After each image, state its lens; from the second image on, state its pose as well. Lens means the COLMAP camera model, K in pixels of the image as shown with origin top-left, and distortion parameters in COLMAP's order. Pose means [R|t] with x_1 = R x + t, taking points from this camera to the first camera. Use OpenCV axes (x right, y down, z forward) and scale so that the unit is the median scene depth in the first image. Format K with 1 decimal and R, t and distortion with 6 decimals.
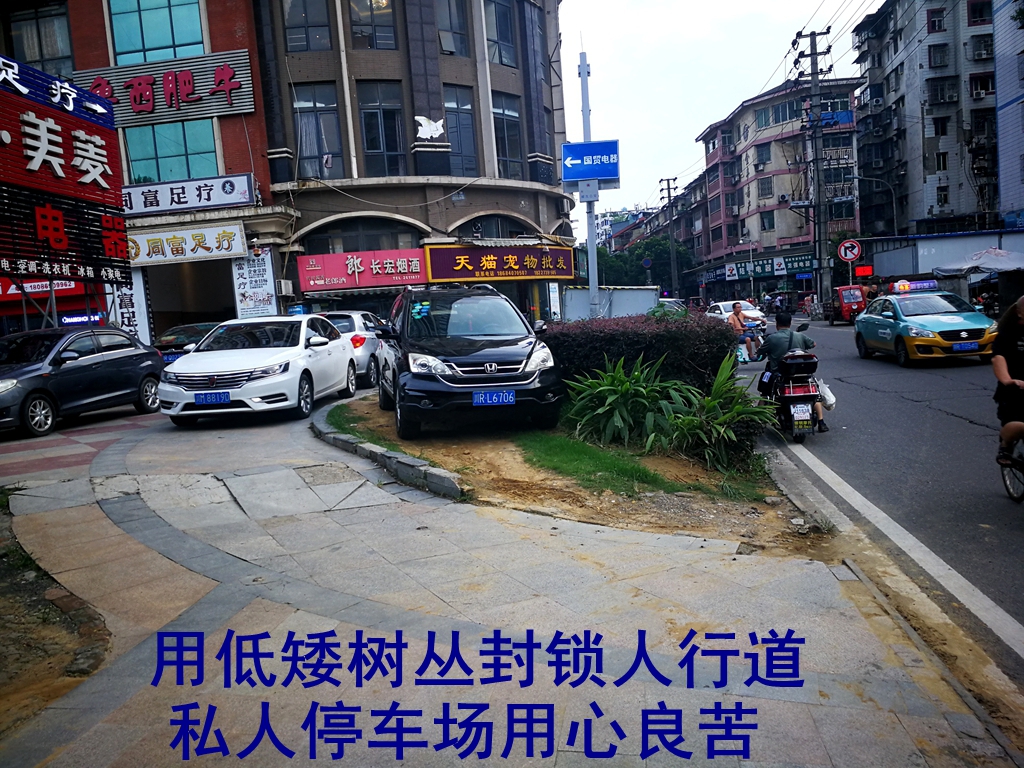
lens RADIAL K [[771.3, 0, 498.5], [0, 771.3, 391.4], [0, 0, 1]] dist [0.044651, -0.063508]
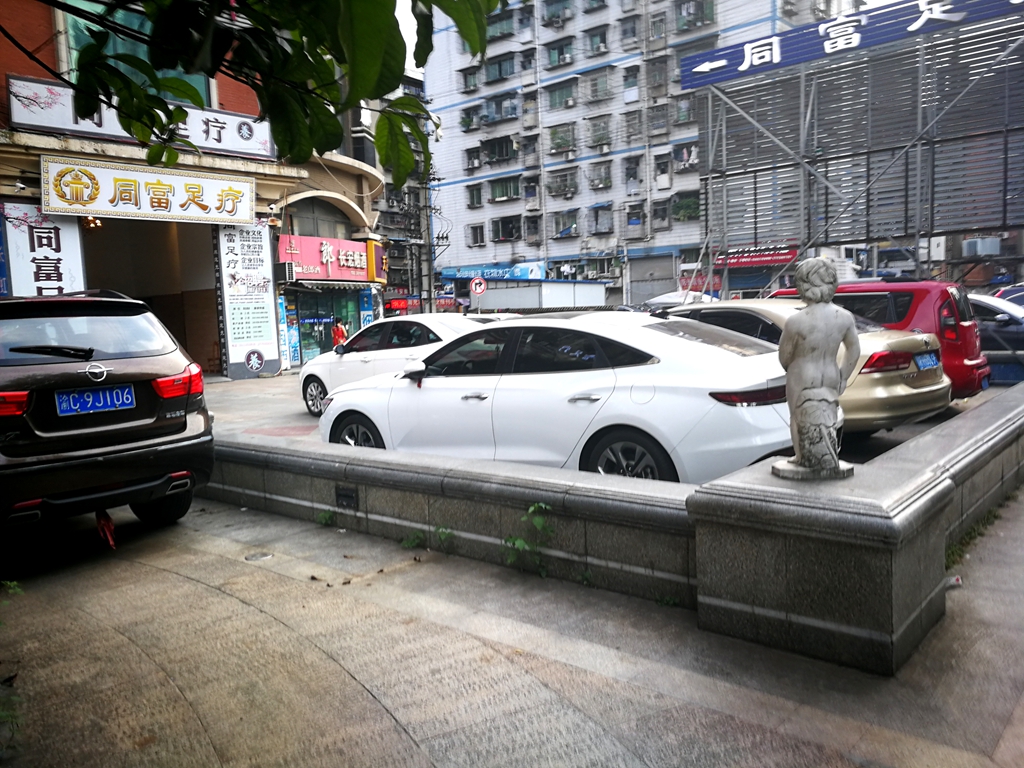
lens RADIAL K [[800.4, 0, 512.1], [0, 800.4, 394.9], [0, 0, 1]] dist [0.004401, -0.005888]
pose [[0.534694, -0.033479, 0.844382, -0.821378], [0.080738, 0.996668, -0.011610, 0.017597], [-0.841180, 0.074381, 0.535615, 0.371453]]
